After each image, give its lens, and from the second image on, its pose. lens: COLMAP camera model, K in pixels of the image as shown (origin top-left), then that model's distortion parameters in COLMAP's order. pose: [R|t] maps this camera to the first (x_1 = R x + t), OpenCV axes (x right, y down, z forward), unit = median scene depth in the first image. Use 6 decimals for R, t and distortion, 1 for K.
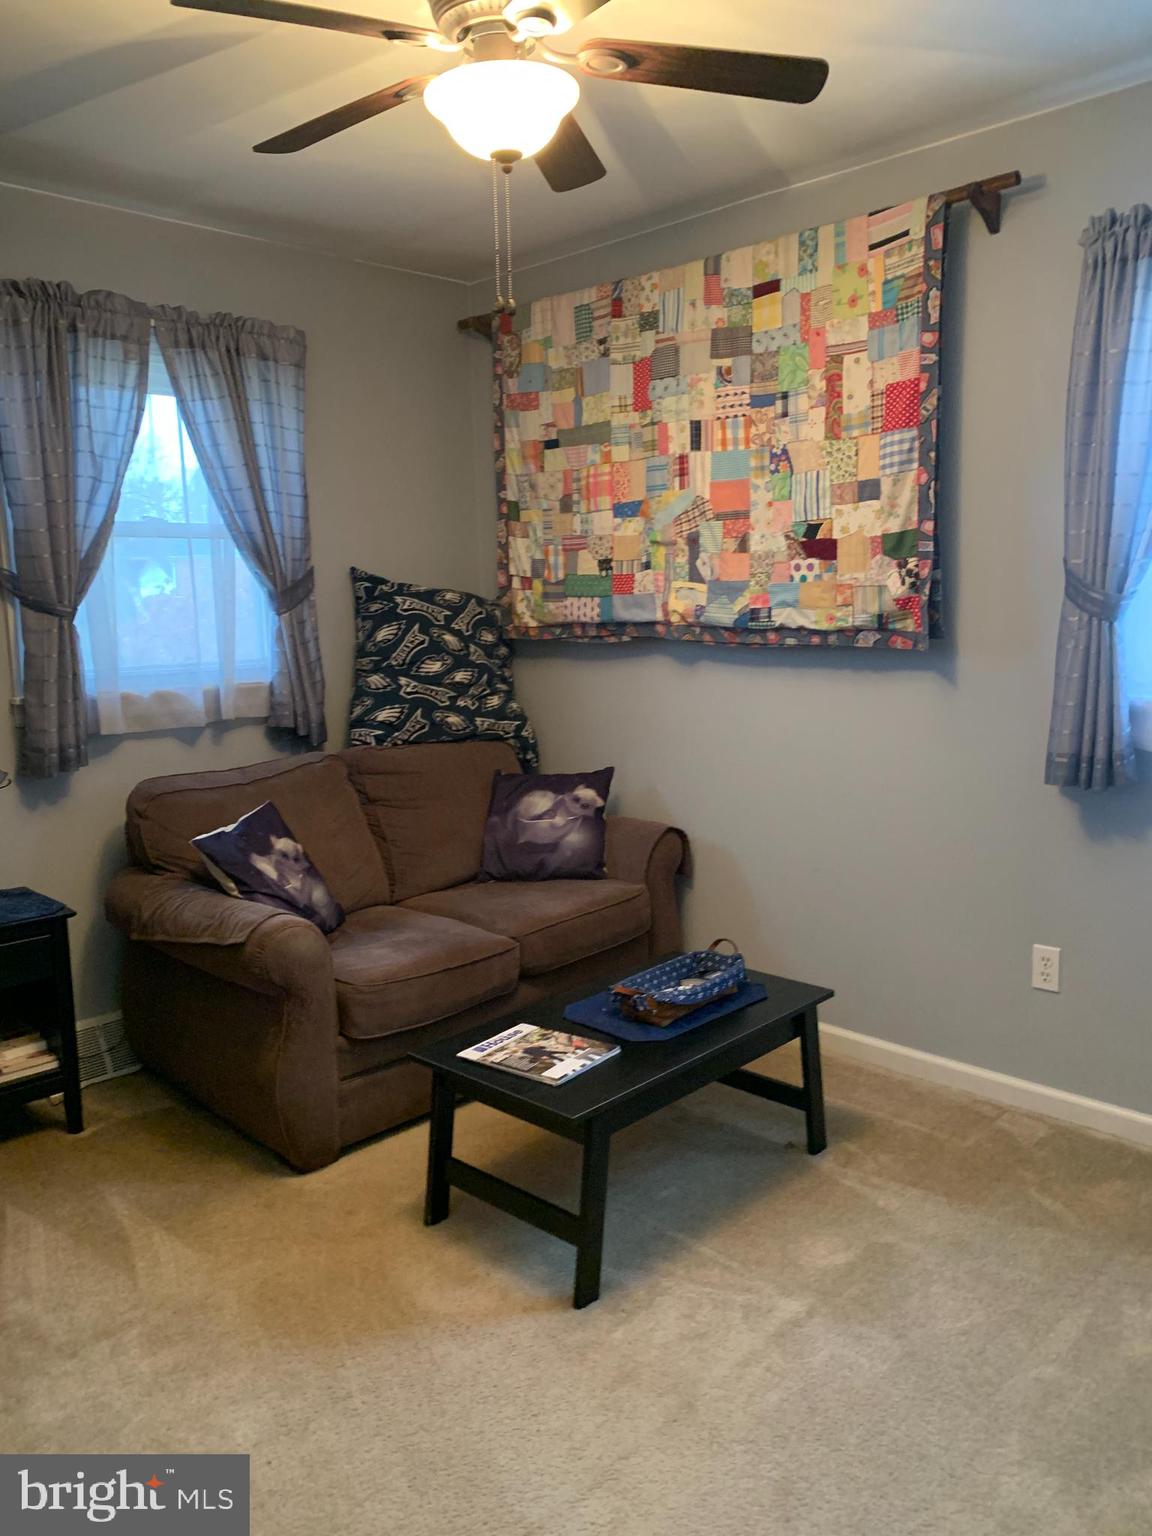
lens RADIAL K [[1183.9, 0, 573.5], [0, 1183.9, 802.2], [0, 0, 1]] dist [0.045704, -0.248331]
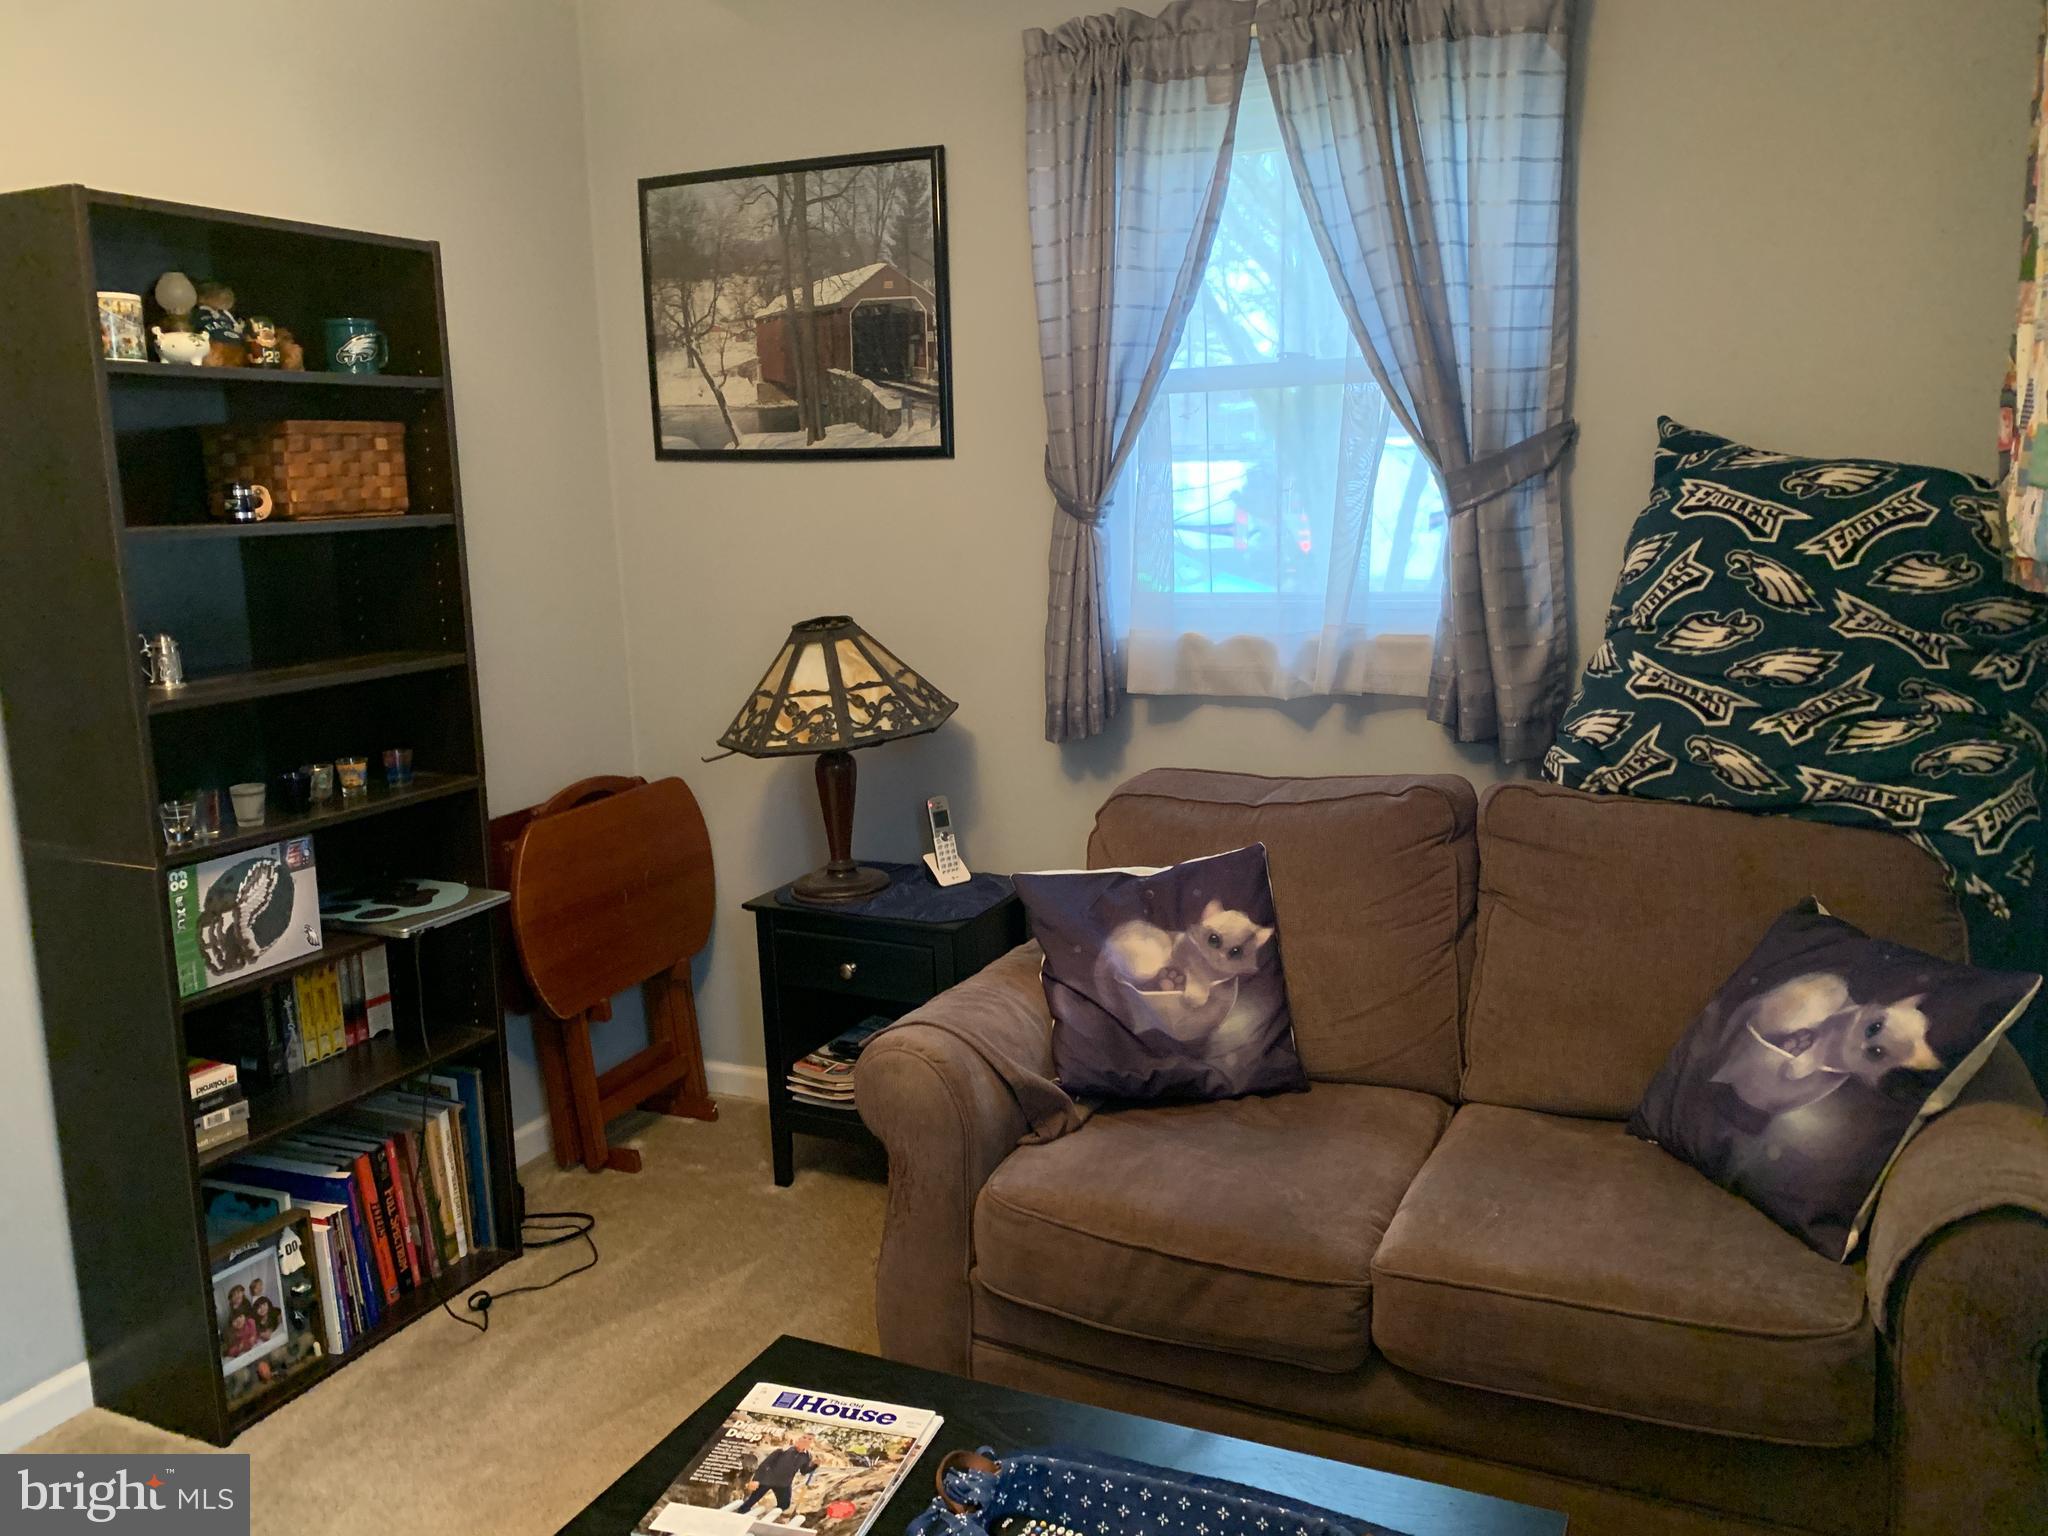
lens RADIAL K [[1520.7, 0, 1024.0], [0, 1520.7, 768.0], [0, 0, 1]] dist [-0.029180, 0.003377]
pose [[0.300791, 0.177927, -0.936946, 0.349673], [-0.136233, 0.980383, 0.142441, -0.112893], [0.943910, 0.084798, 0.319130, 0.583590]]
